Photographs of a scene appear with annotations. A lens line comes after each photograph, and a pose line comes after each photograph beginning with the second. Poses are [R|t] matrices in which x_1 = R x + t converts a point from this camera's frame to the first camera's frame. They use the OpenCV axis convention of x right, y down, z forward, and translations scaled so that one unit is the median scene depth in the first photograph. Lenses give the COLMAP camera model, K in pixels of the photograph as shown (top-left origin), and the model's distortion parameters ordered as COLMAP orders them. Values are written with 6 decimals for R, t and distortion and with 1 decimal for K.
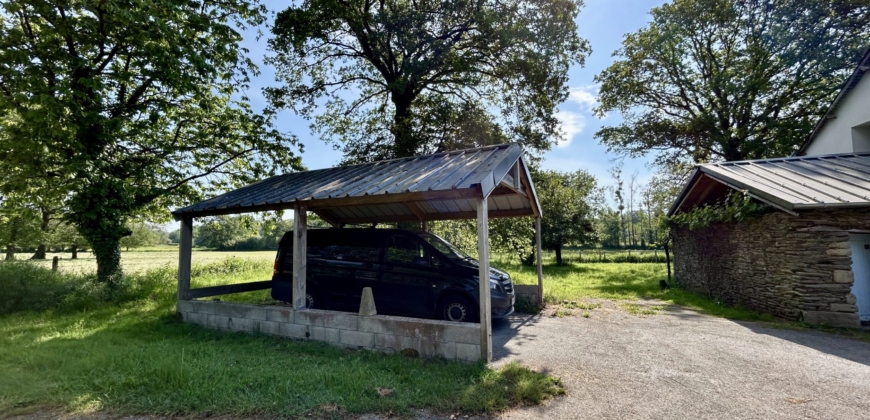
lens RADIAL K [[348.8, 0, 433.0], [0, 348.8, 210.2], [0, 0, 1]] dist [0.001641, 0.000170]
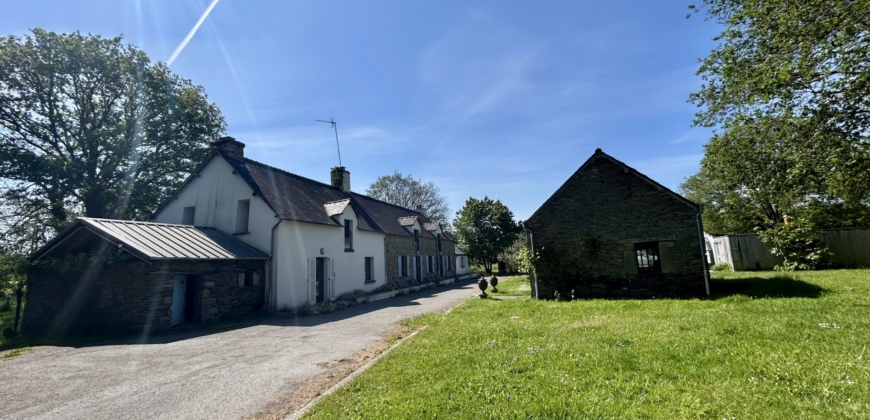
lens RADIAL K [[348.8, 0, 433.5], [0, 348.8, 209.9], [0, 0, 1]] dist [0.001641, 0.000170]
pose [[0.052360, 0.158001, 0.986050, -0.297292], [-0.042789, 0.986852, -0.155857, -0.021188], [-0.997711, -0.034032, 0.058432, -0.220020]]
